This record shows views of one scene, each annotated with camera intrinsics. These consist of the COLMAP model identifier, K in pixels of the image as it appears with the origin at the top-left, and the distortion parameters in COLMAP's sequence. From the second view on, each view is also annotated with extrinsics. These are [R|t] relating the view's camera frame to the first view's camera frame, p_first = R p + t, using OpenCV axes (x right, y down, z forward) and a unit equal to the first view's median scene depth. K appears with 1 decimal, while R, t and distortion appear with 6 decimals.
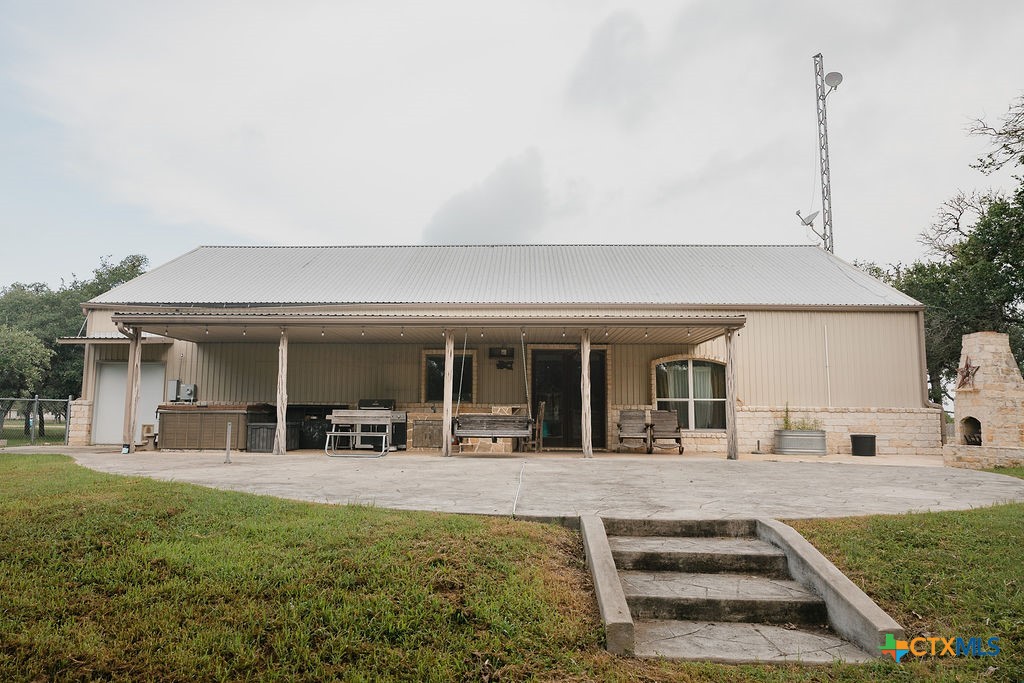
lens RADIAL K [[691.3, 0, 510.7], [0, 691.3, 339.7], [0, 0, 1]] dist [-0.007435, 0.001197]
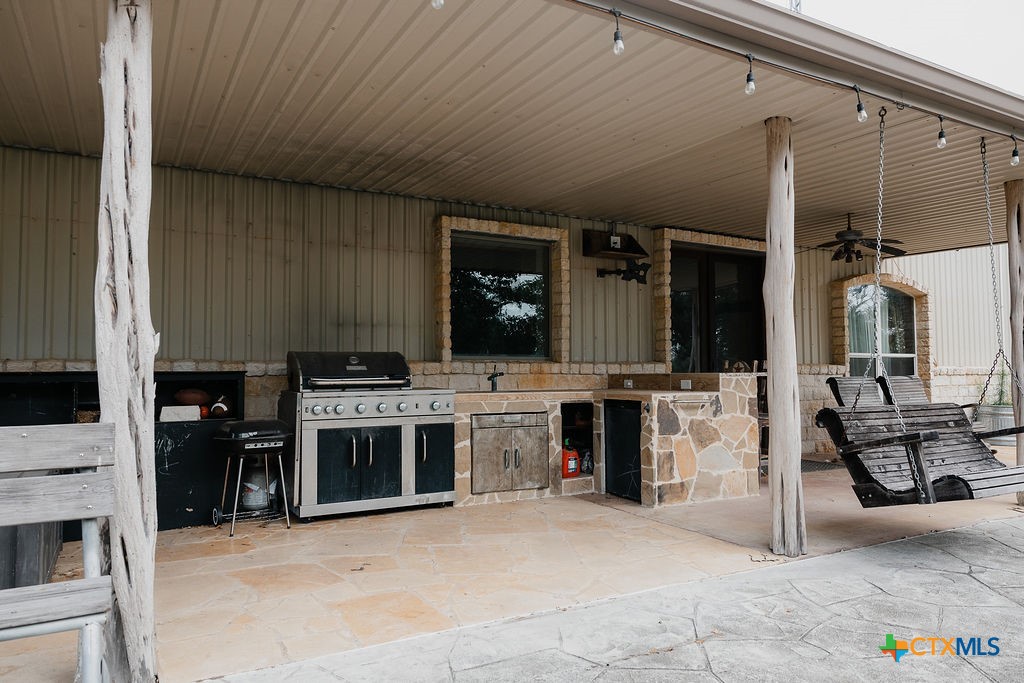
lens RADIAL K [[691.3, 0, 511.6], [0, 691.3, 337.0], [0, 0, 1]] dist [-0.007435, 0.001197]
pose [[0.864433, 0.015178, 0.502518, -0.280574], [-0.048964, 0.997334, 0.054104, 0.056836], [-0.500357, -0.071375, 0.862872, 0.670658]]
